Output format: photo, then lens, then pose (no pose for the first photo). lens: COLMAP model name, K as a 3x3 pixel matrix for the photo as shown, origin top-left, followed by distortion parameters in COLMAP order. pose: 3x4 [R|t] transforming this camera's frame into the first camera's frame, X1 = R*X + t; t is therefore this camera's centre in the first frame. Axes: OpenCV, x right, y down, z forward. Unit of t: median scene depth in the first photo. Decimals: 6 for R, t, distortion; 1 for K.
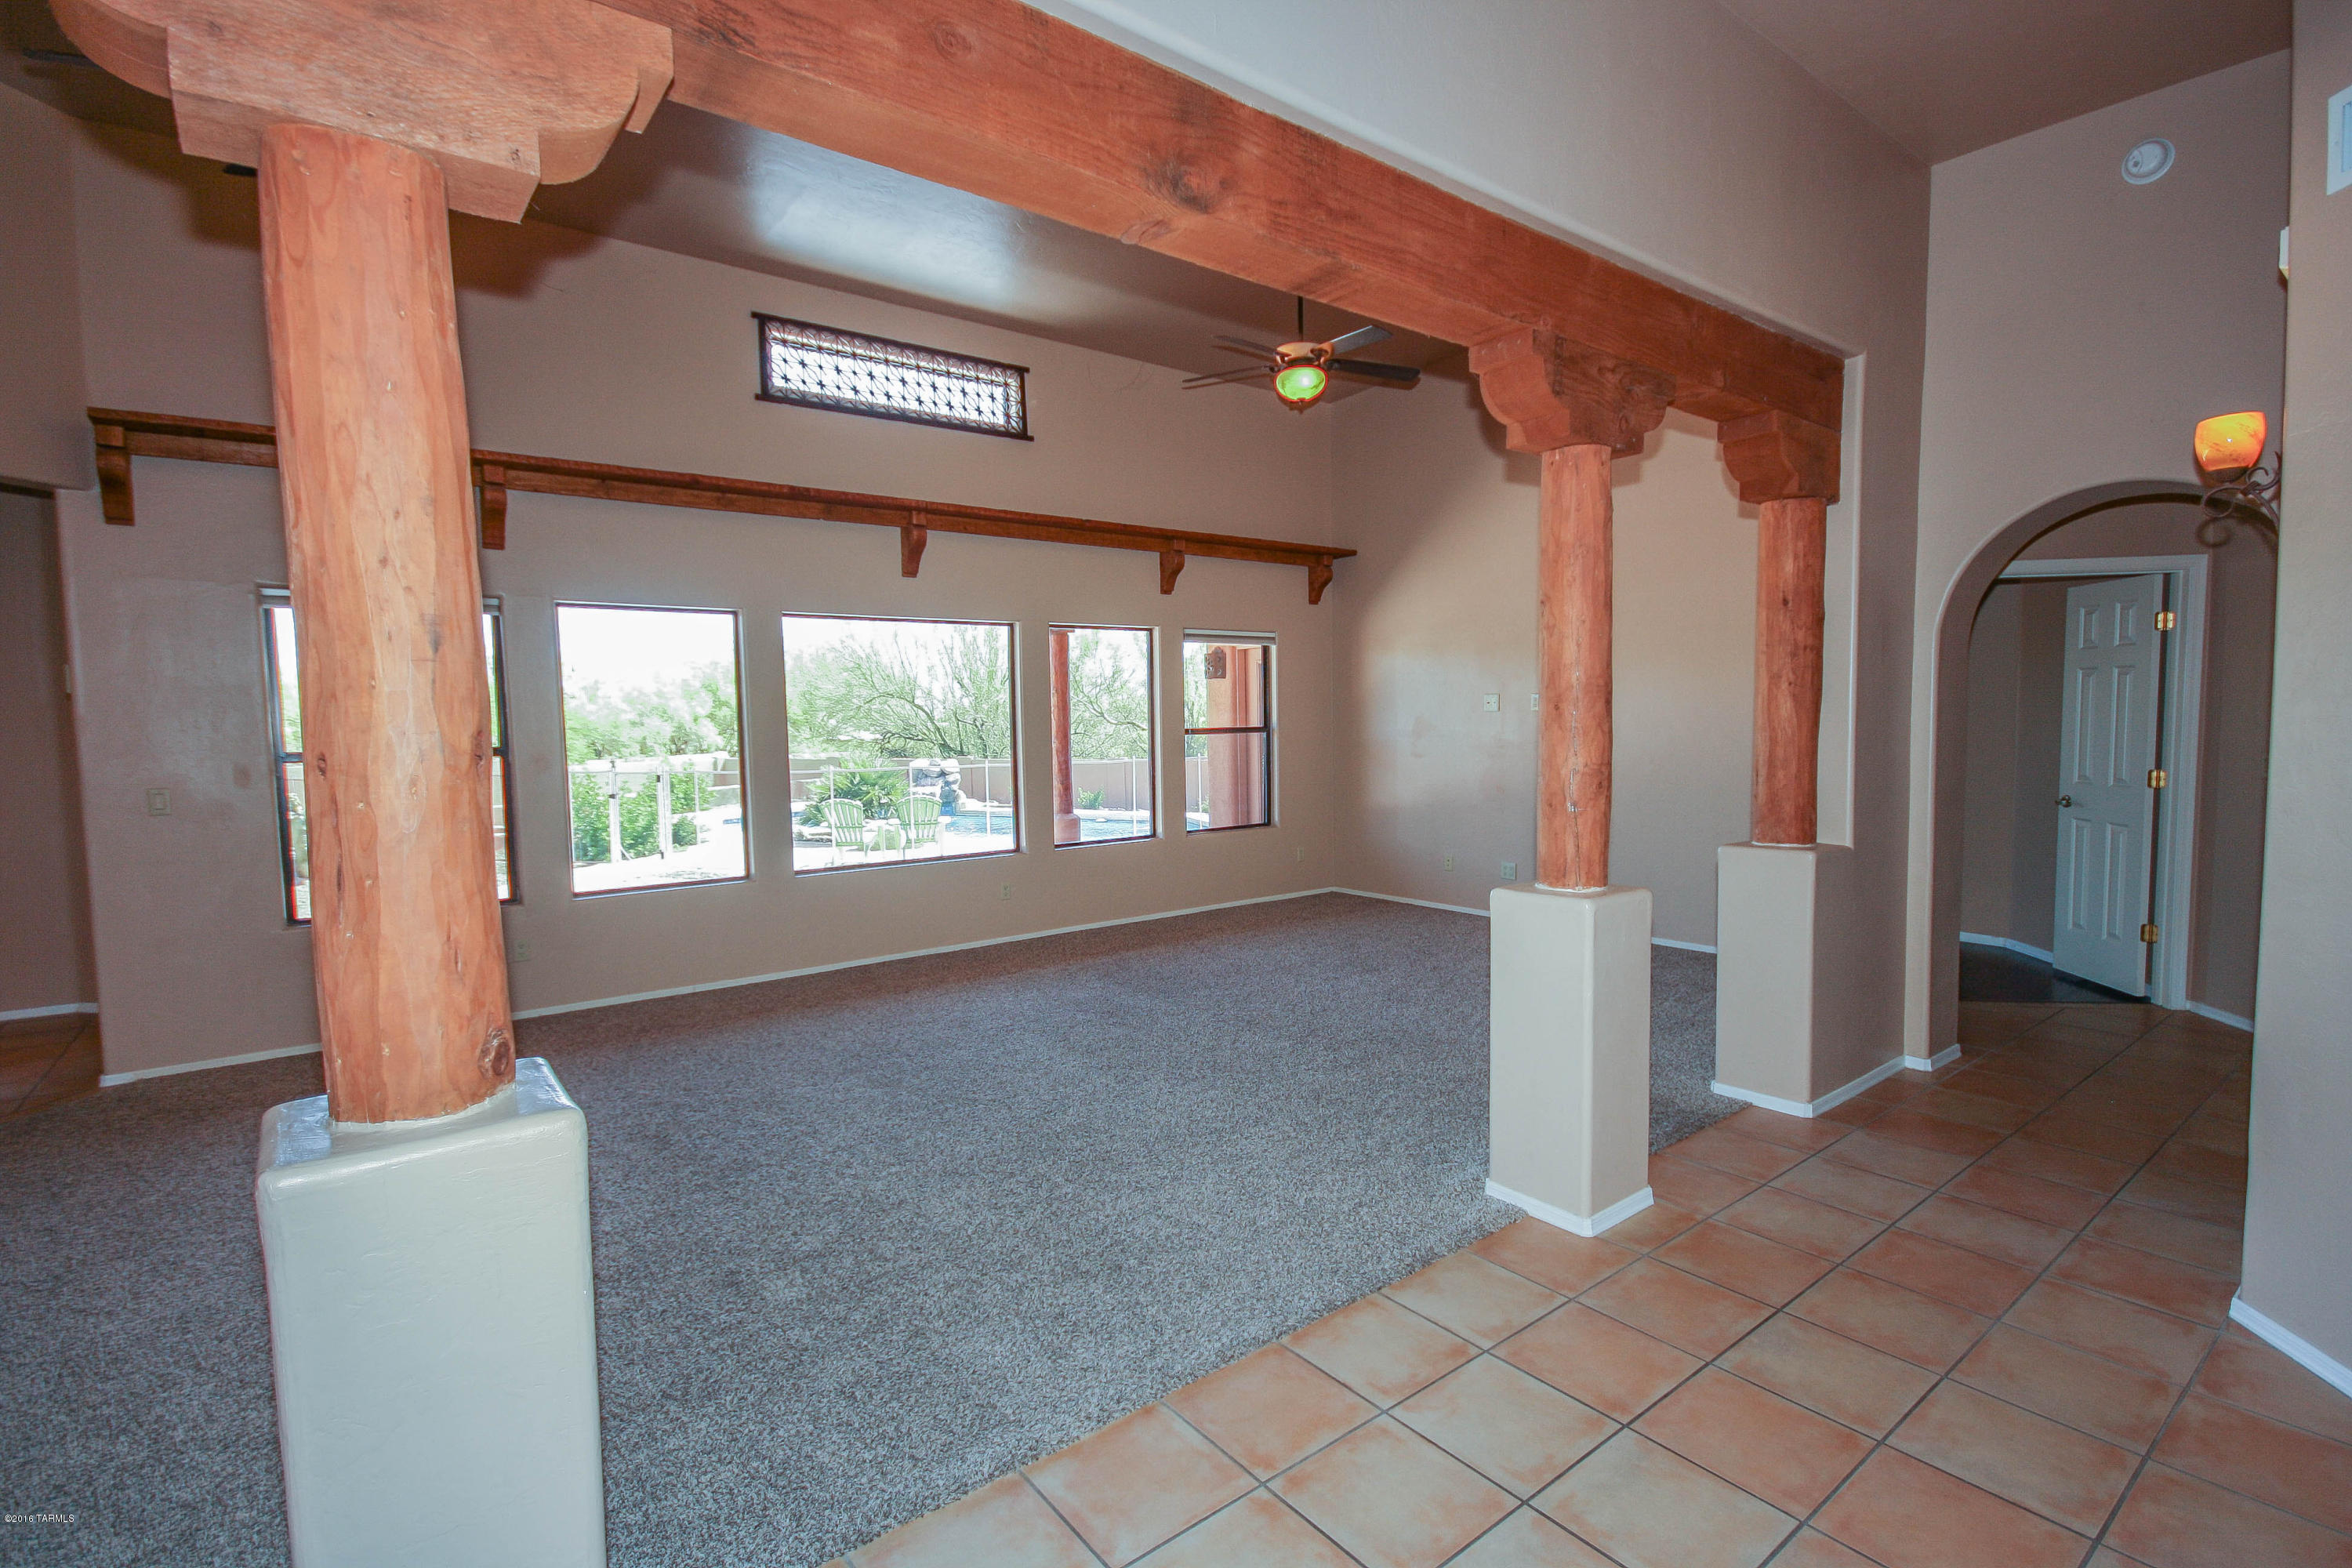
lens RADIAL K [[1086.6, 0, 1176.0], [0, 1086.6, 784.0], [0, 0, 1]] dist [0.000565, 0.000098]
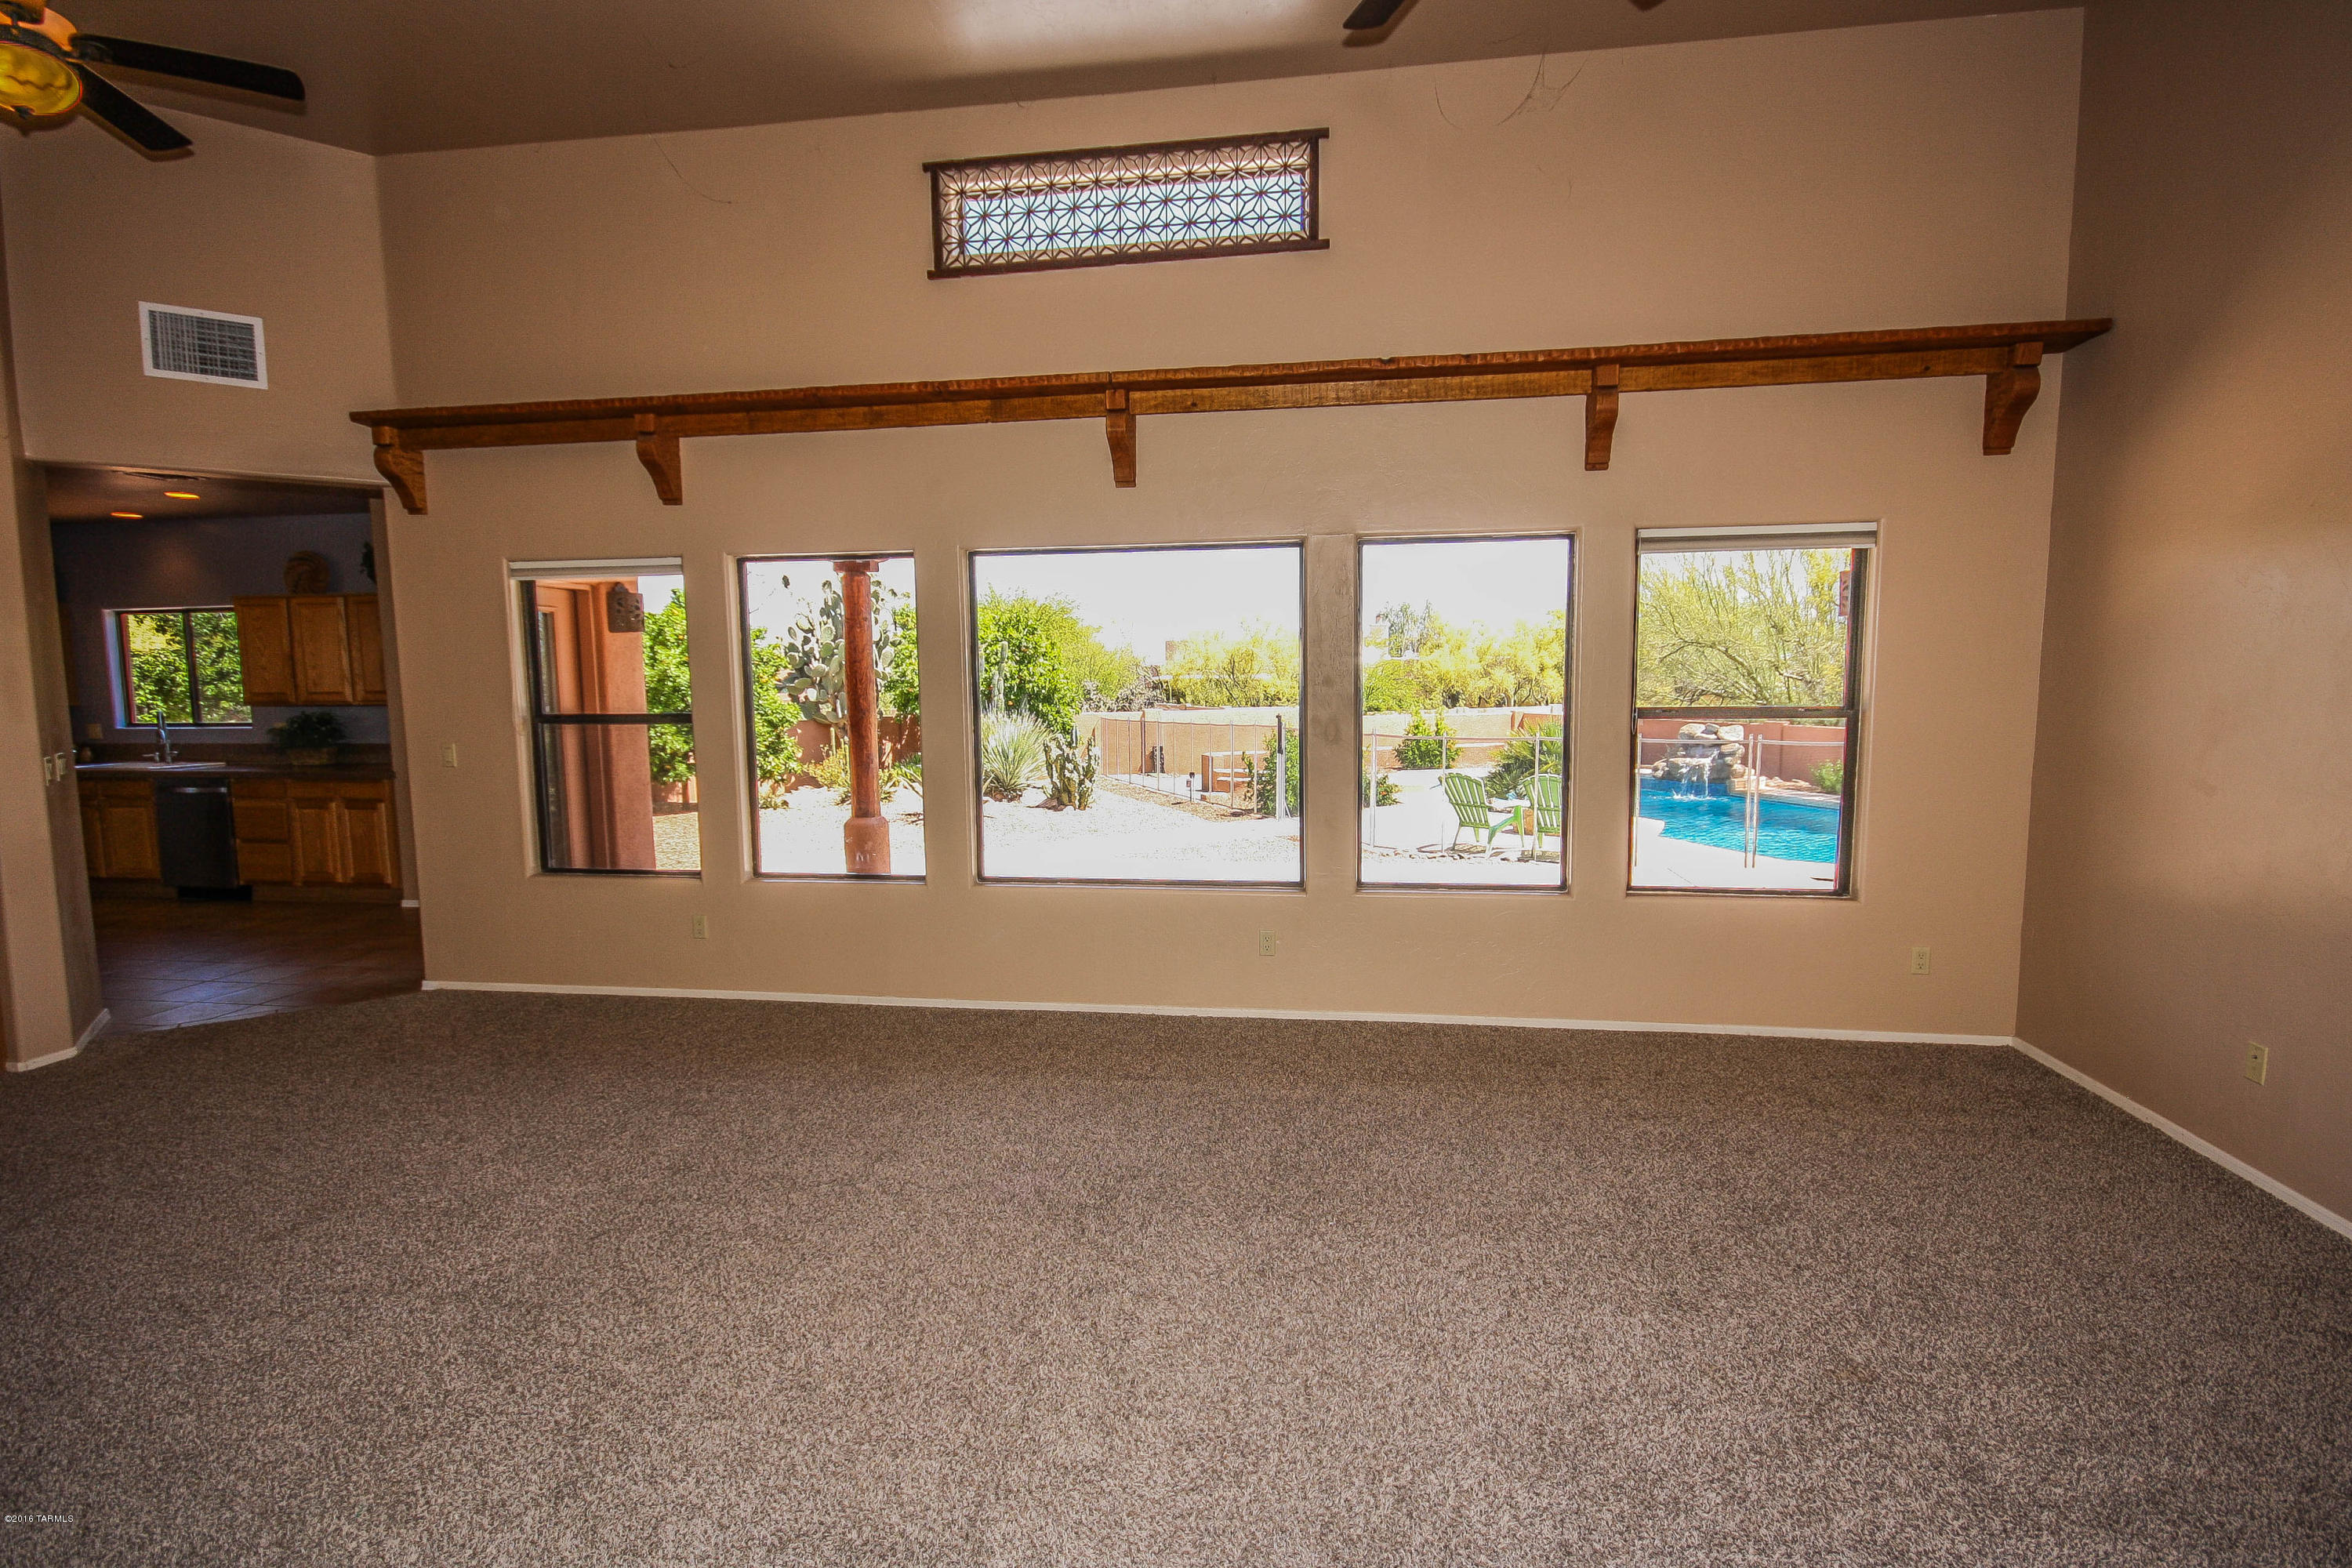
lens RADIAL K [[1107.4, 0, 1176.0], [0, 1107.4, 784.0], [0, 0, 1]] dist [0.006328, -0.000066]
pose [[0.694976, 0.078705, -0.714712, 0.281653], [-0.046315, 0.996827, 0.064736, -0.041336], [0.717540, -0.011887, 0.696416, 0.468513]]
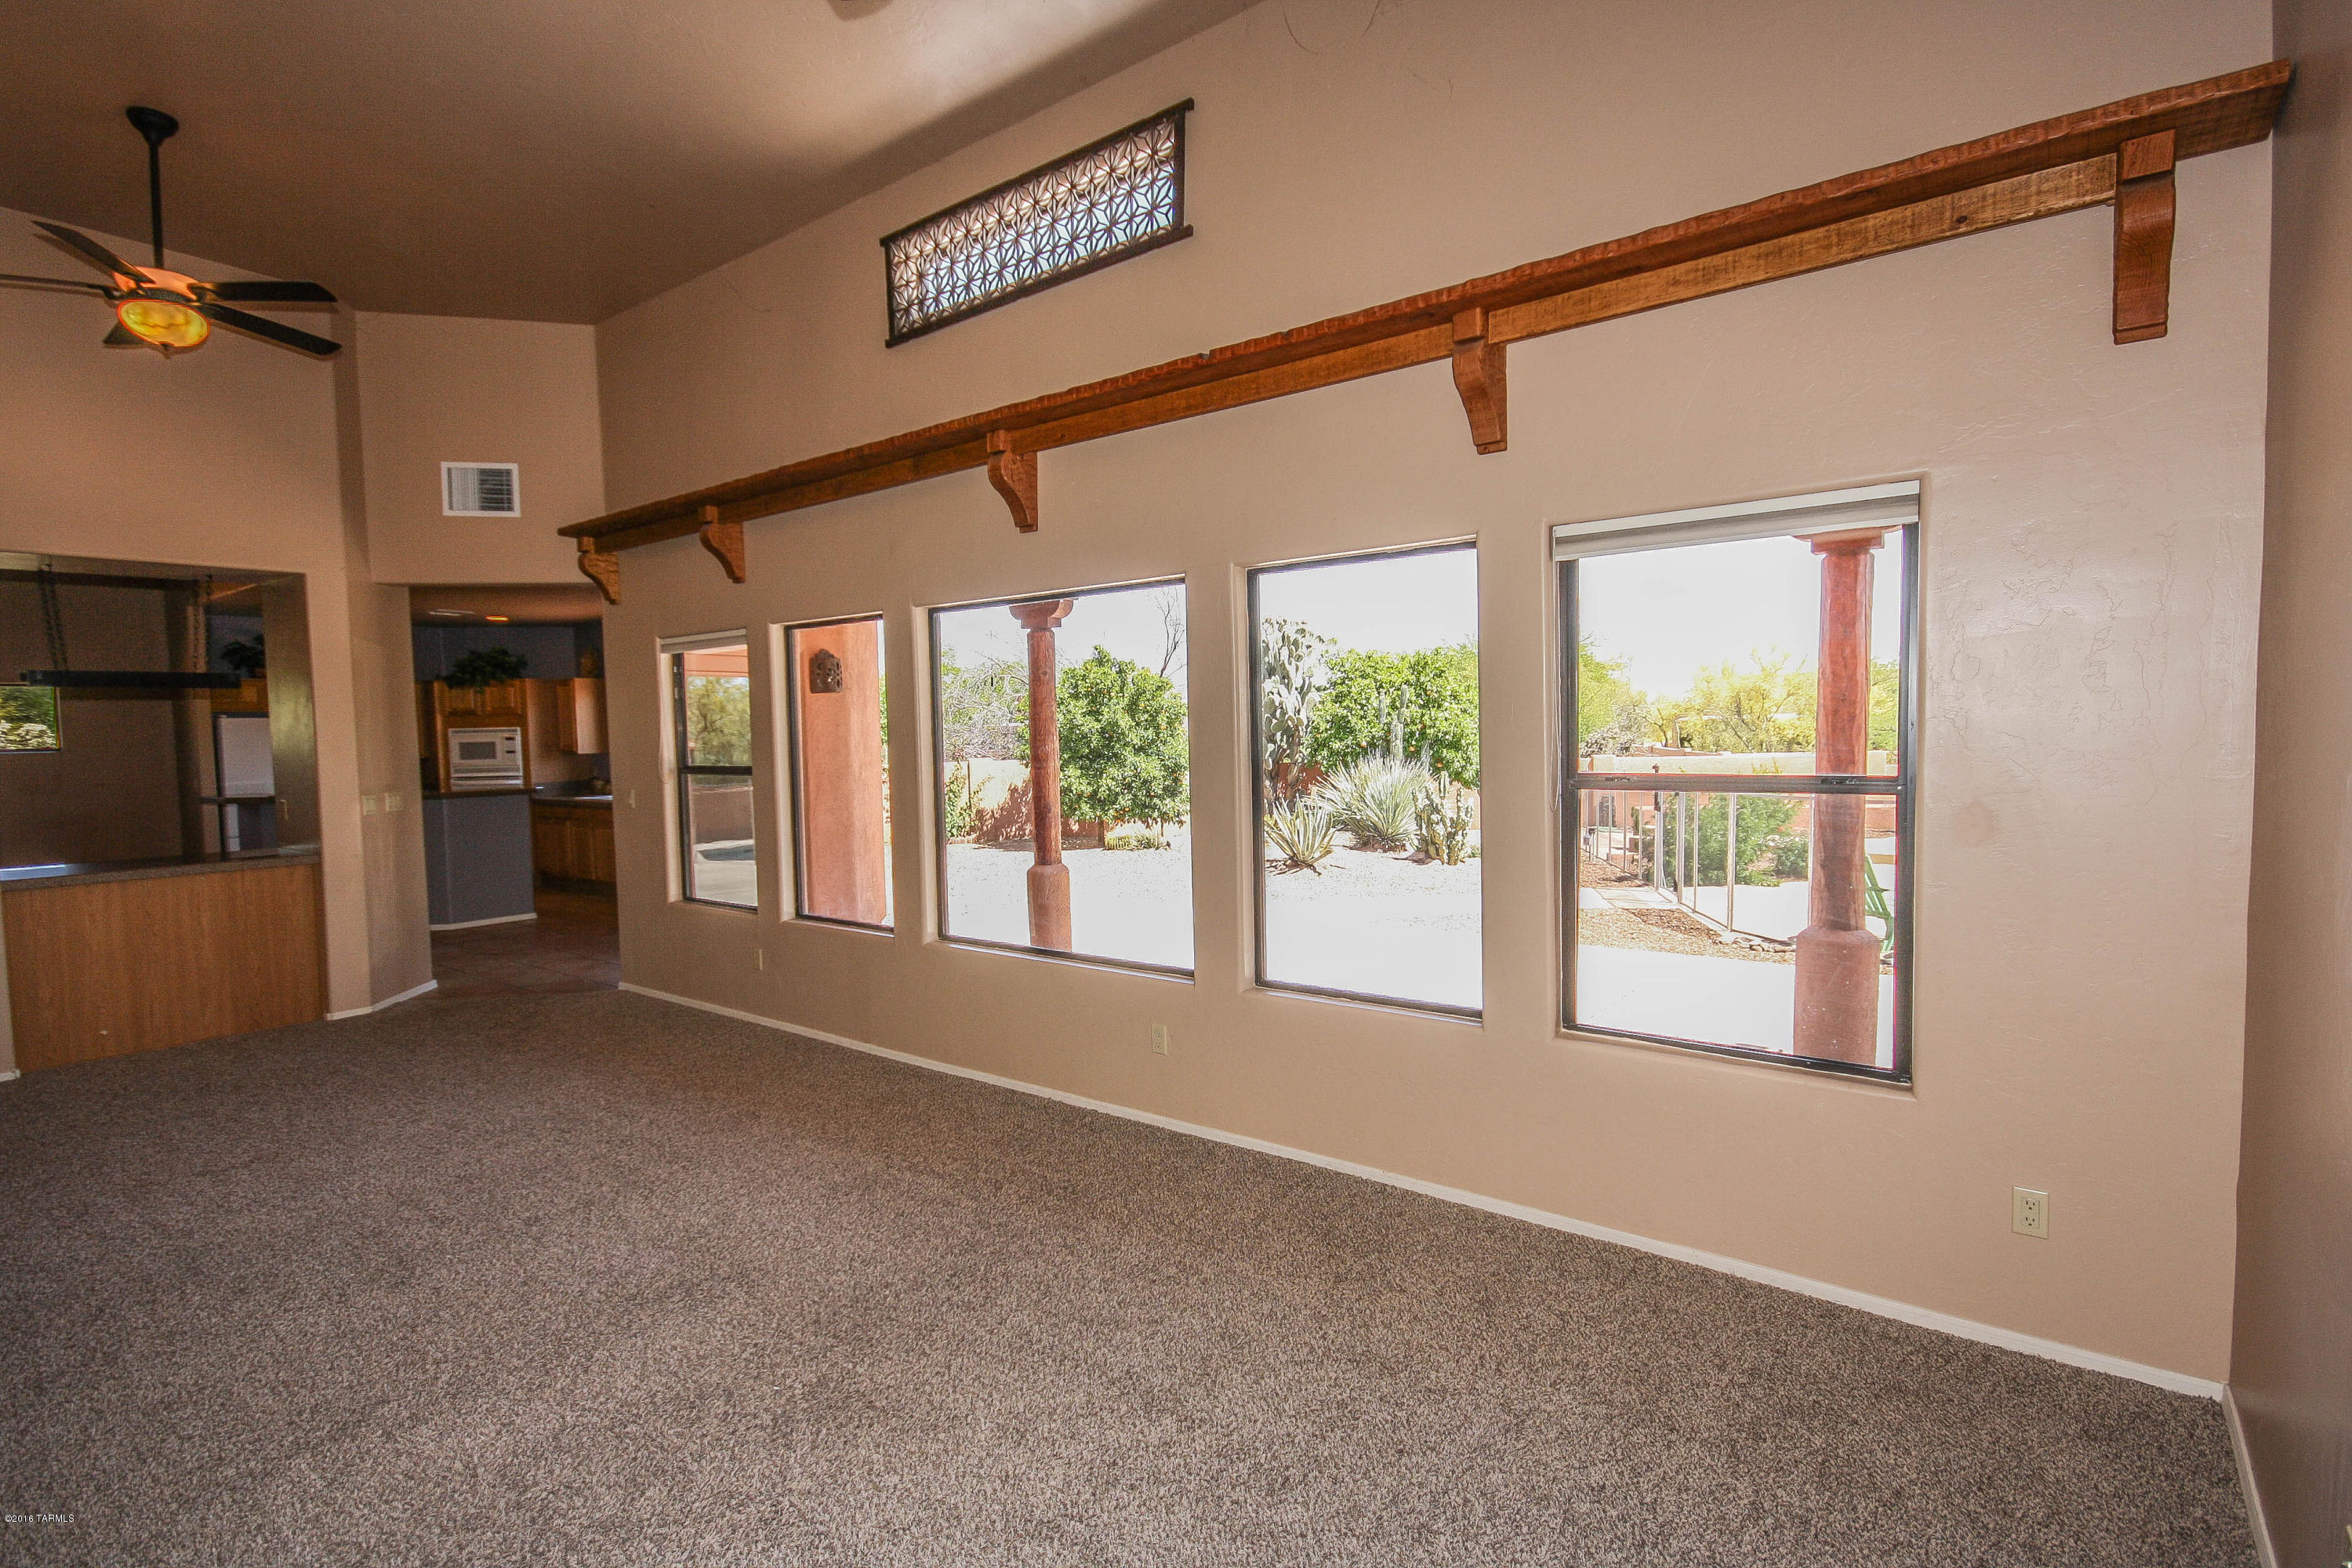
lens RADIAL K [[1107.4, 0, 1176.0], [0, 1107.4, 784.0], [0, 0, 1]] dist [0.006328, -0.000066]
pose [[0.268632, 0.060443, -0.961344, 0.400415], [-0.044826, 0.997732, 0.050205, -0.067456], [0.962199, 0.029607, 0.270733, 0.823216]]
